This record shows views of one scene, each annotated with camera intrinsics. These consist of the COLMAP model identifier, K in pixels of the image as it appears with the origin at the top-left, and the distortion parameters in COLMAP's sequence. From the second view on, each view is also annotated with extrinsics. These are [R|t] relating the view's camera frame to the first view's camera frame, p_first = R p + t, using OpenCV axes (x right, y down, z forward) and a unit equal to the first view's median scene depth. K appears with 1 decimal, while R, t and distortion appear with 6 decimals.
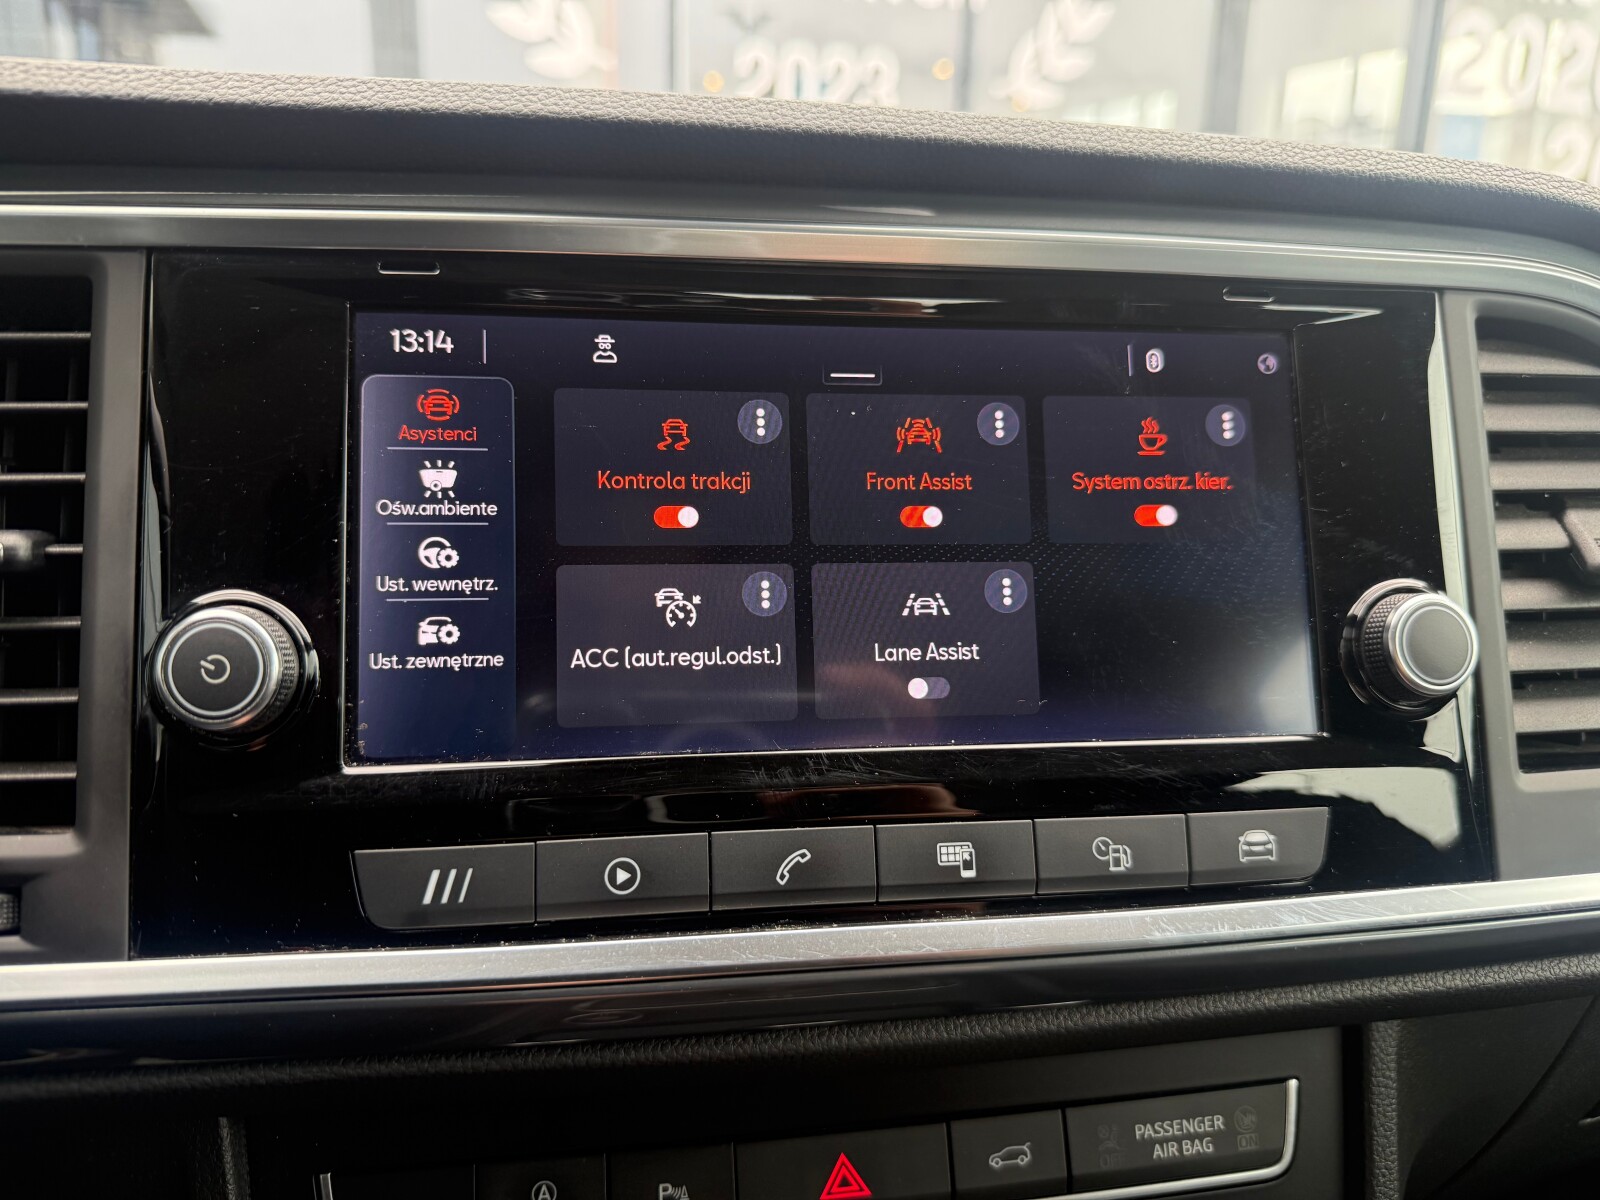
lens RADIAL K [[1118.8, 0, 801.7], [0, 1118.8, 600.3], [0, 0, 1]] dist [-0.008524, -0.008683]
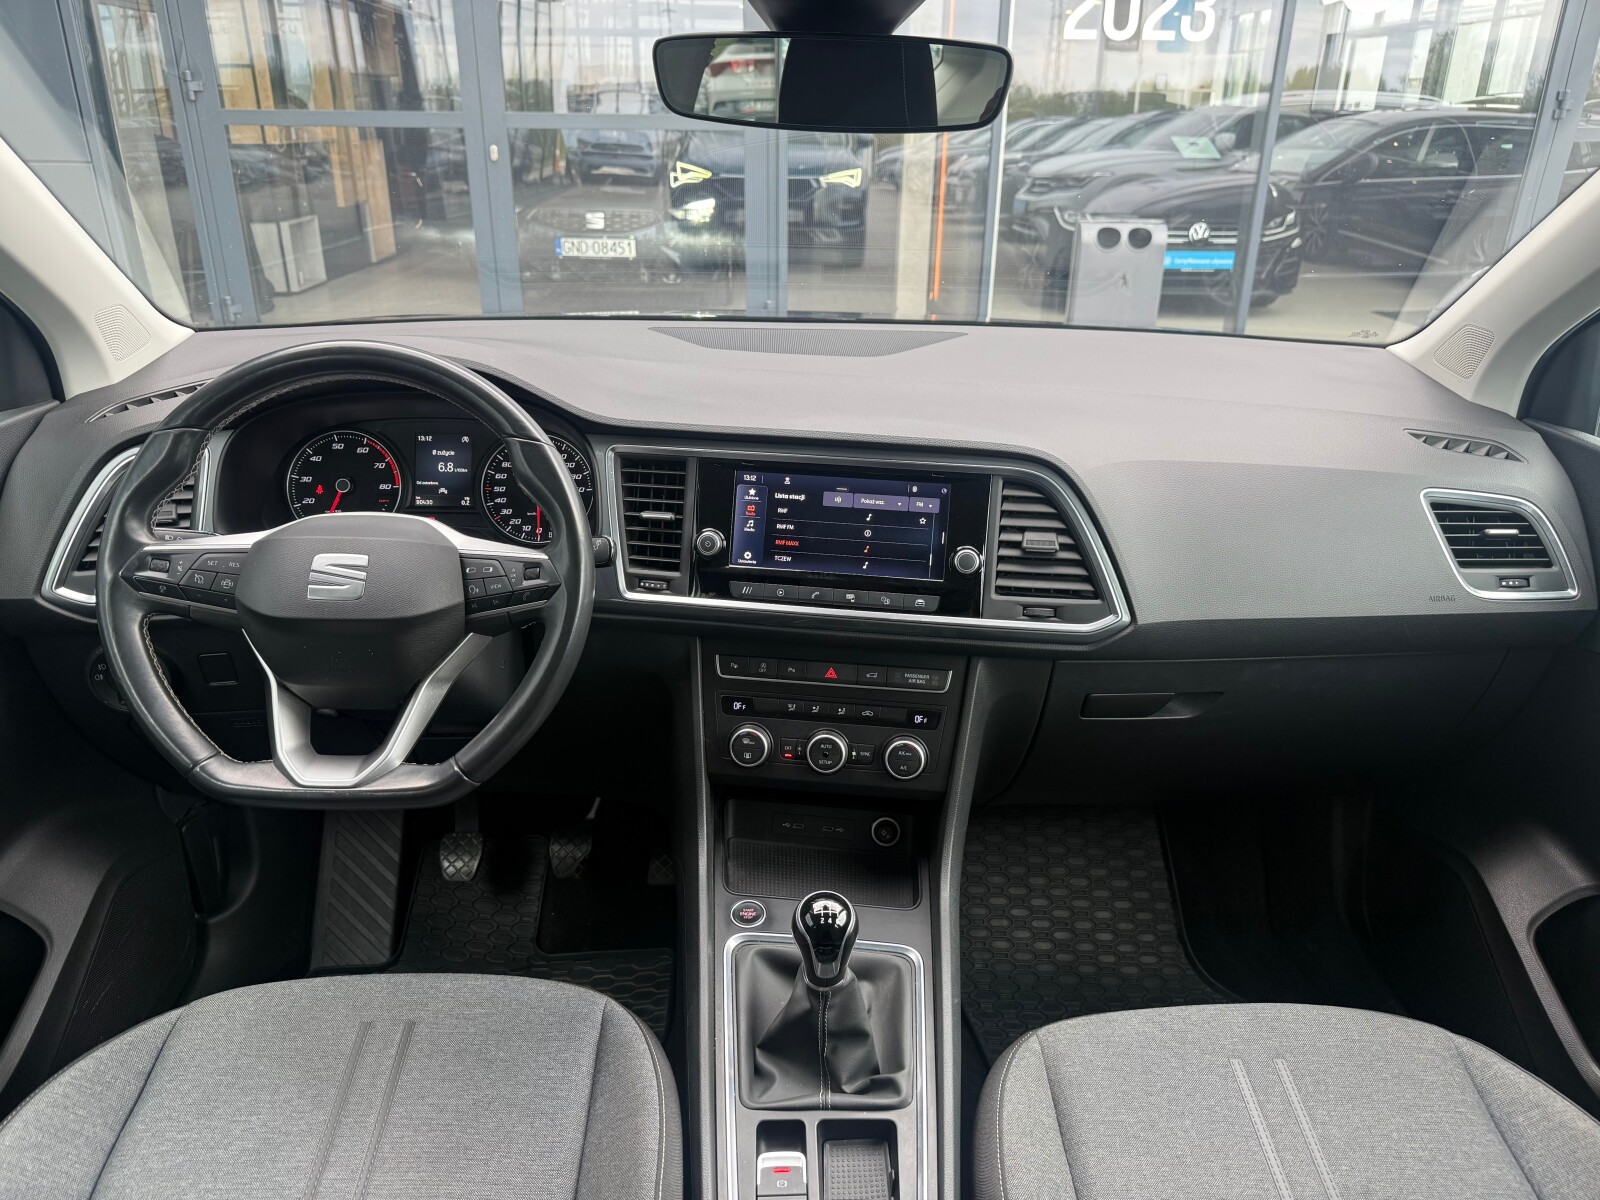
lens RADIAL K [[1102.0, 0, 798.4], [0, 1102.0, 603.2], [0, 0, 1]] dist [0.132020, -0.215356]
pose [[0.961412, 0.103496, -0.254903, 1.068608], [-0.070810, 0.988415, 0.134245, -0.337477], [0.265844, -0.111015, 0.957603, -3.367995]]
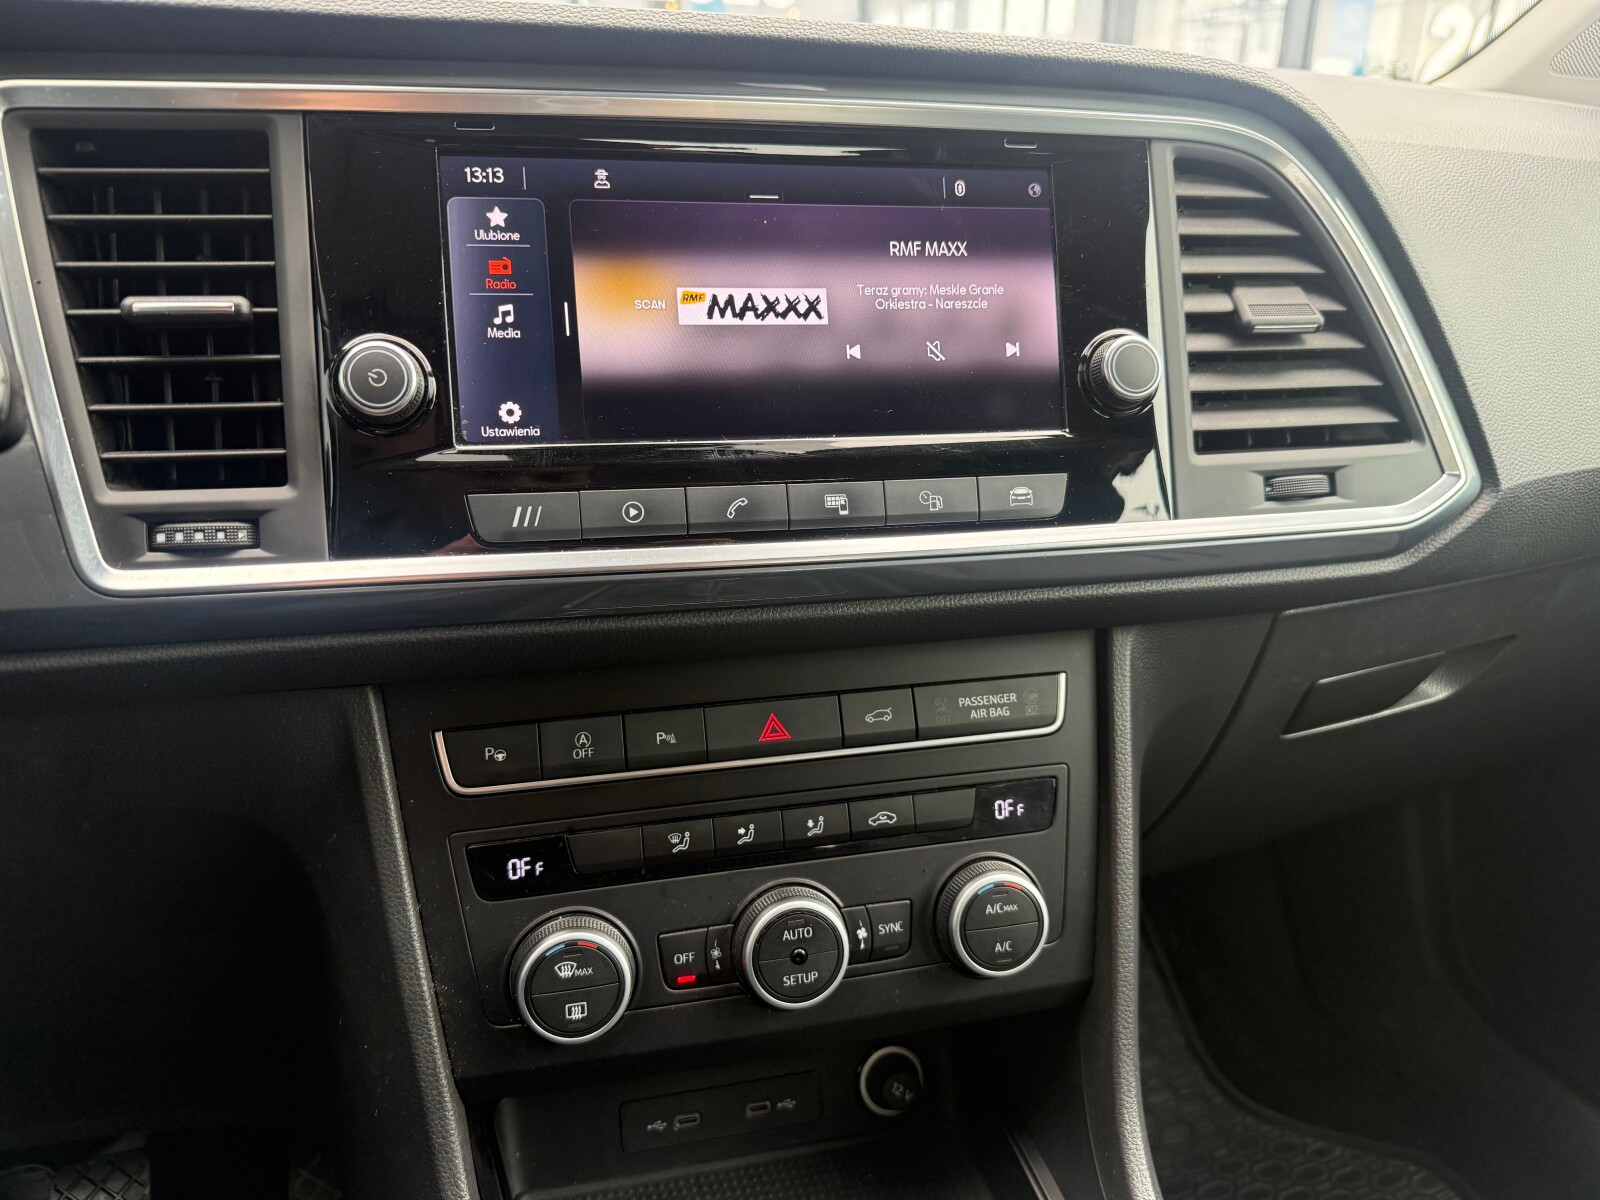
lens RADIAL K [[1124.5, 0, 801.9], [0, 1124.5, 593.5], [0, 0, 1]] dist [0.131033, -0.274025]
pose [[0.996876, -0.031785, 0.072301, -0.034138], [0.025404, 0.995839, 0.087521, 0.210507], [-0.074782, -0.085410, 0.993535, -0.627357]]
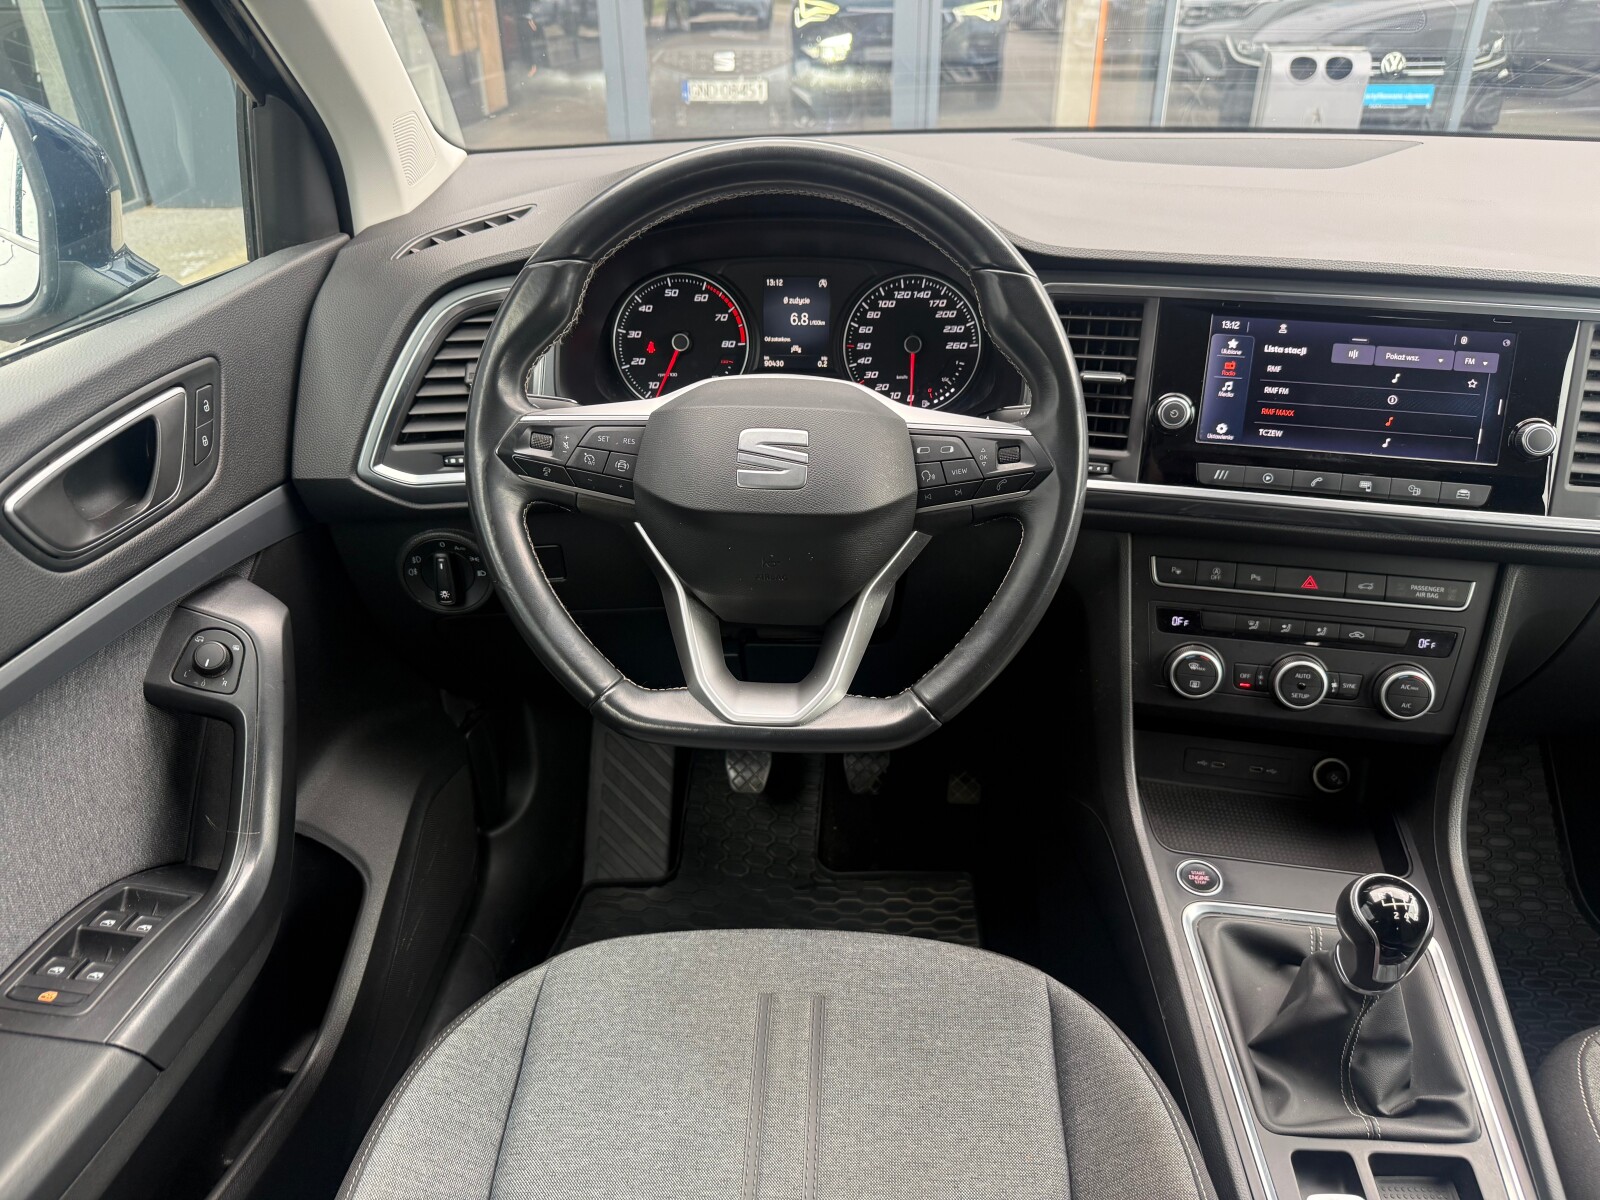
lens RADIAL K [[1119.1, 0, 796.6], [0, 1119.1, 602.0], [0, 0, 1]] dist [-0.008783, -0.008978]
pose [[0.935303, 0.149535, -0.320699, -0.349044], [-0.066913, 0.964709, 0.254676, -0.186799], [0.347464, -0.216740, 0.912301, -2.841038]]
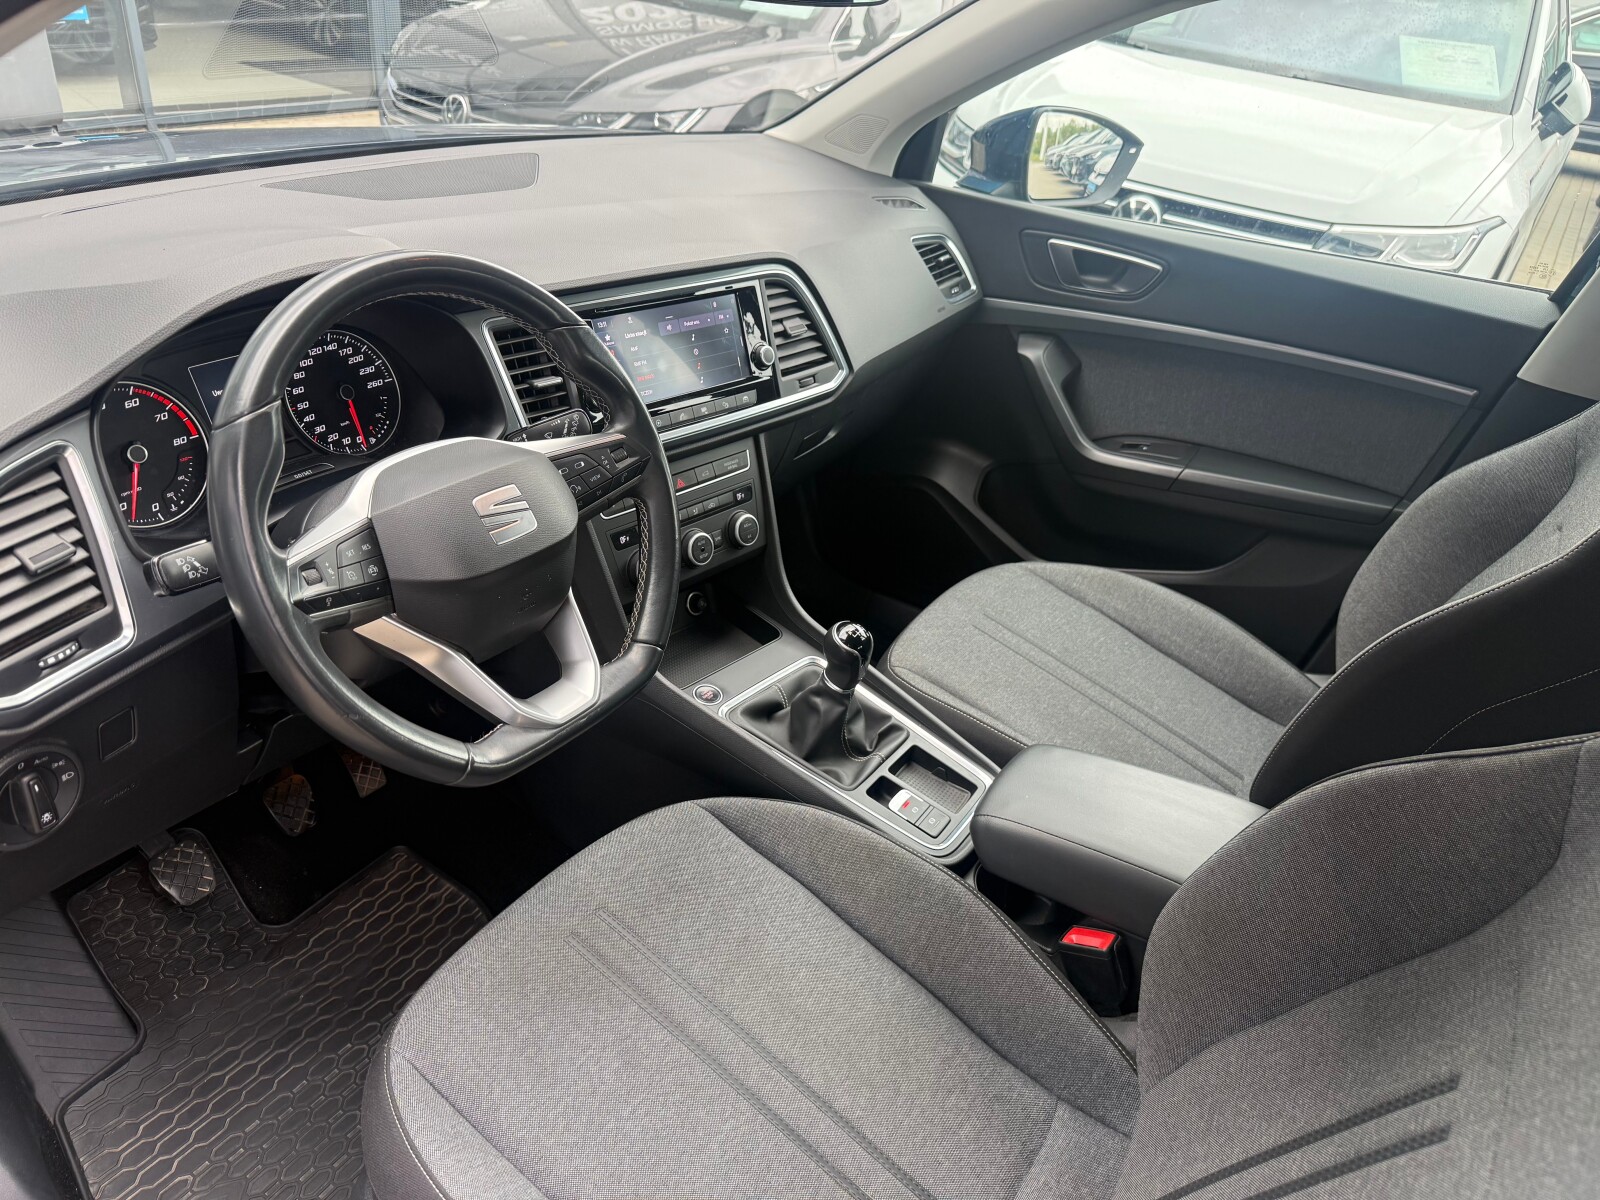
lens RADIAL K [[1124.5, 0, 801.9], [0, 1124.5, 593.5], [0, 0, 1]] dist [0.131033, -0.274025]
pose [[0.768852, -0.269755, 0.579740, -2.816900], [0.083518, 0.941255, 0.327207, -0.659614], [-0.633949, -0.203155, 0.746215, -3.451018]]
